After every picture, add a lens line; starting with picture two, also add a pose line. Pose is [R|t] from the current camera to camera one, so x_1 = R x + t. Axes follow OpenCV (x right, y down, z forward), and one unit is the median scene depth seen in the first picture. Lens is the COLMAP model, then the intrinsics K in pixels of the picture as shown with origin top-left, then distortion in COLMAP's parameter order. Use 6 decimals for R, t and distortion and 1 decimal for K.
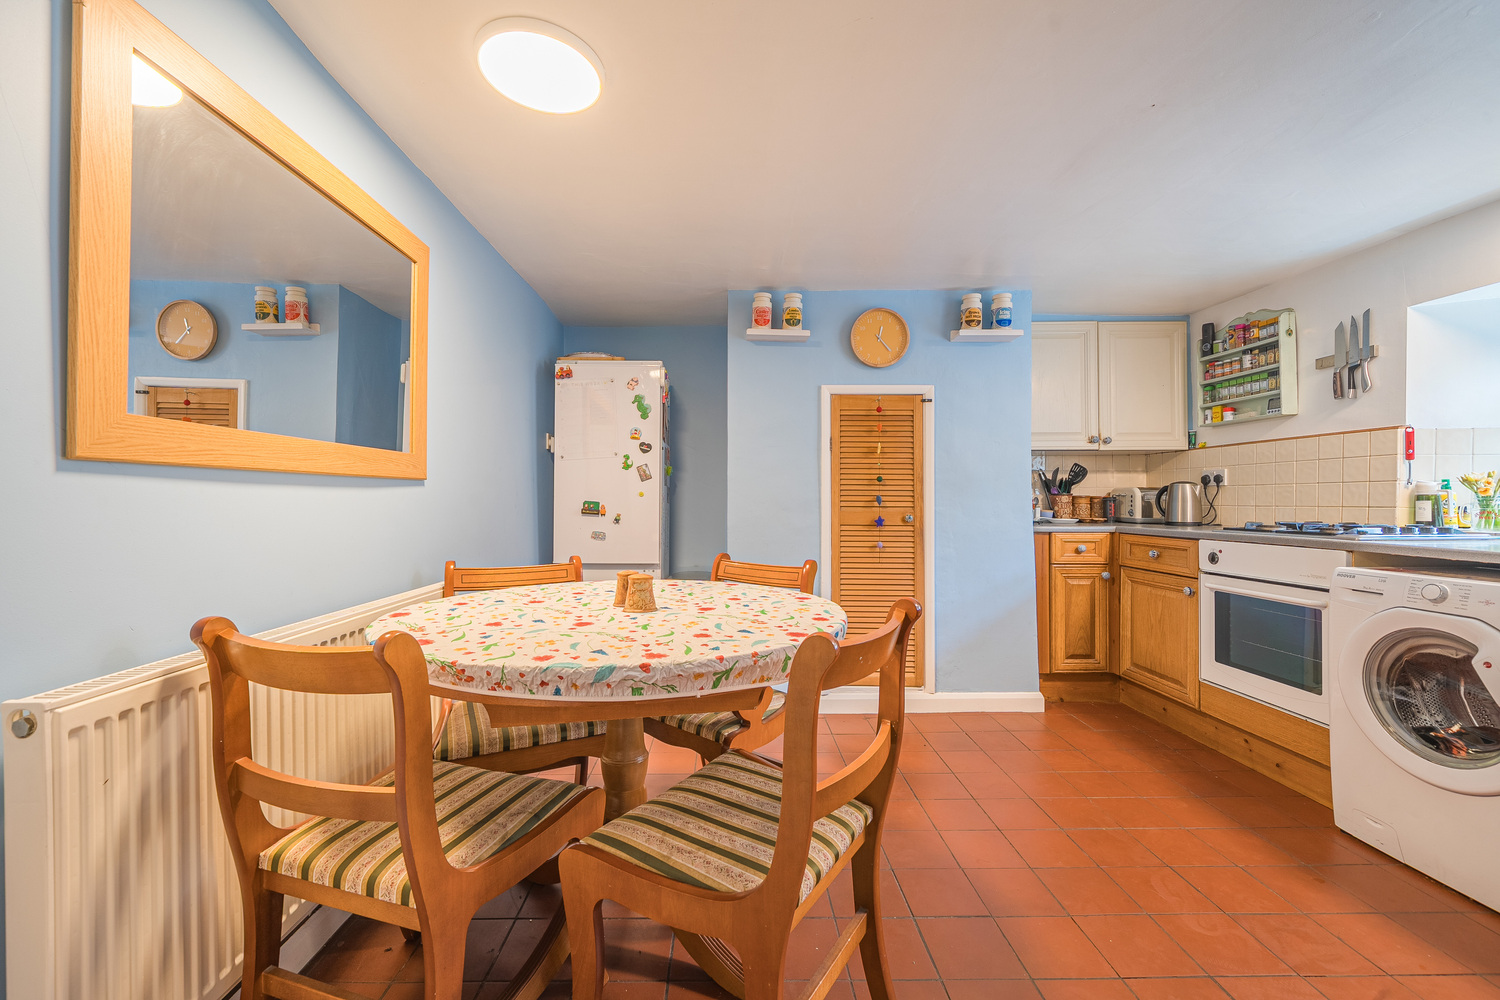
lens RADIAL K [[608.4, 0, 727.7], [0, 608.4, 496.5], [0, 0, 1]] dist [-0.001097, -0.000516]
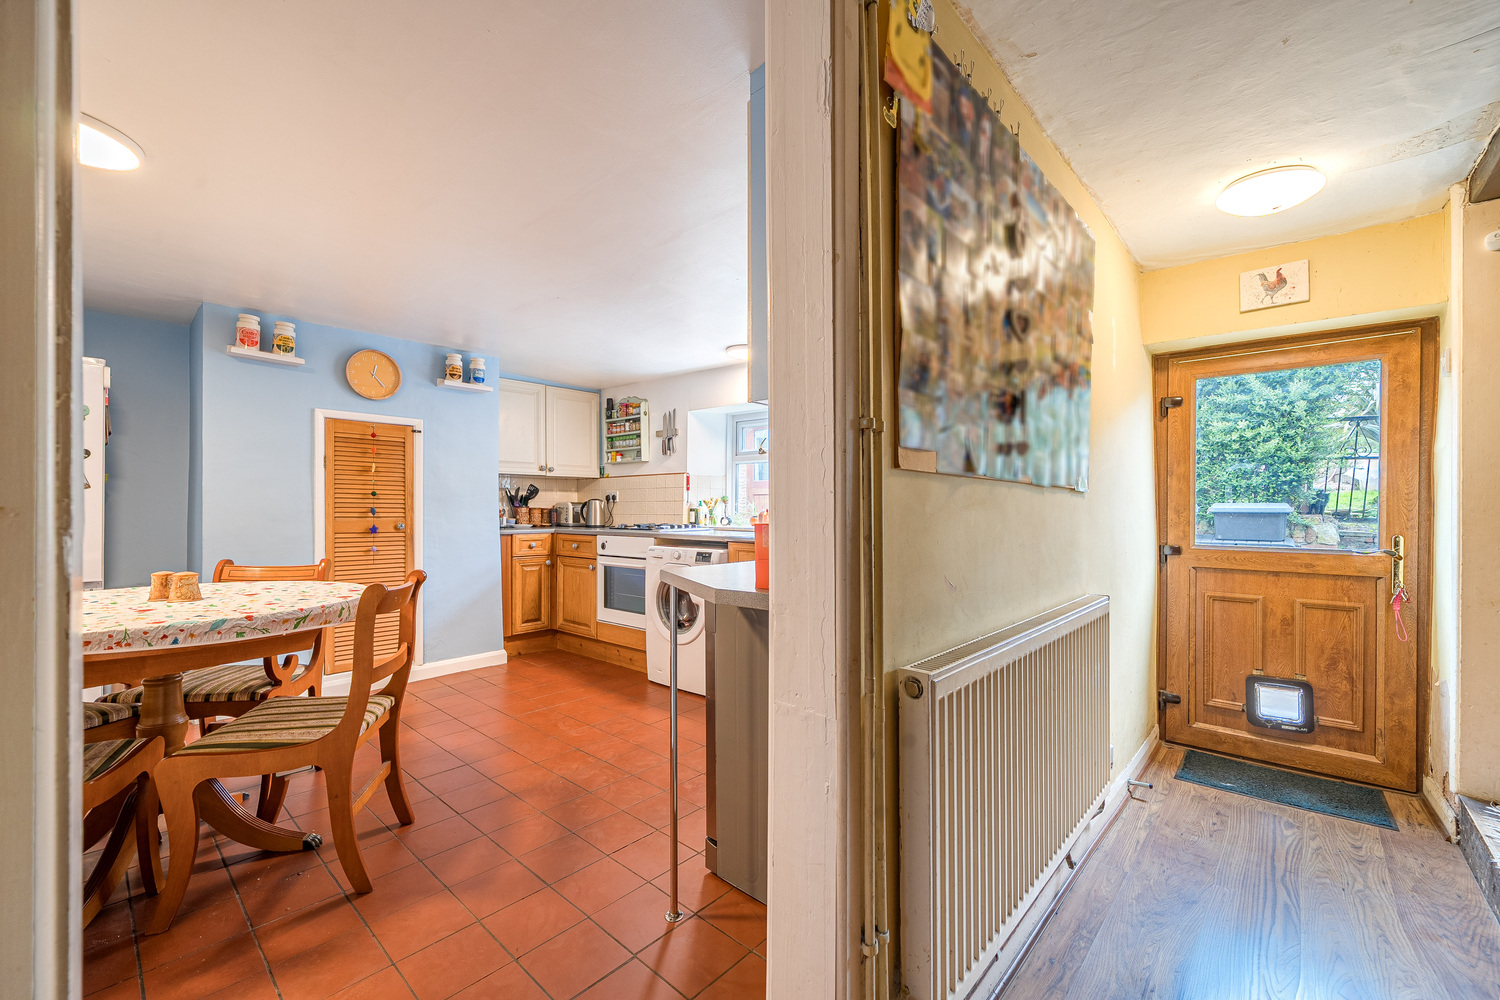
lens RADIAL K [[618.4, 0, 756.5], [0, 618.4, 509.7], [0, 0, 1]] dist [0.000609, 0.000040]
pose [[0.666607, 0.000135, 0.745409, -0.167807], [-0.005677, 0.999972, 0.004896, -0.008283], [-0.745387, -0.007495, 0.666589, -0.399396]]
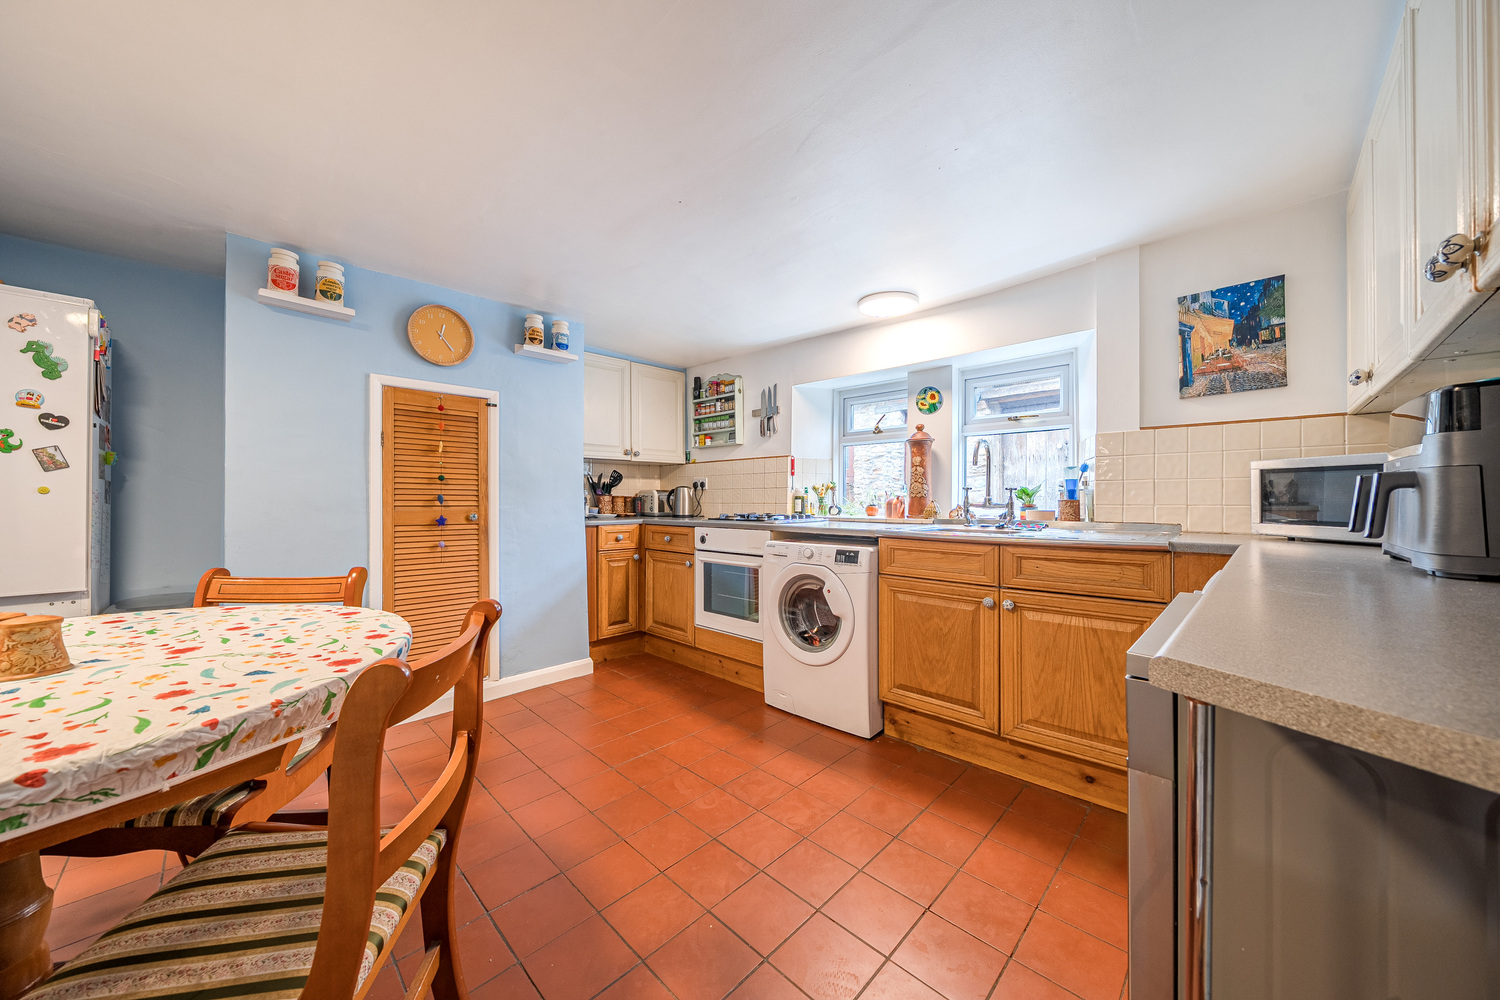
lens RADIAL K [[518.9, 0, 750.0], [0, 518.9, 500.0], [0, 0, 1]] dist [-0.005780, 0.000176]
pose [[0.700977, -0.000891, 0.713183, -0.000022], [-0.004154, 0.999977, 0.005332, 0.000546], [-0.713172, -0.006700, 0.700957, 0.052876]]
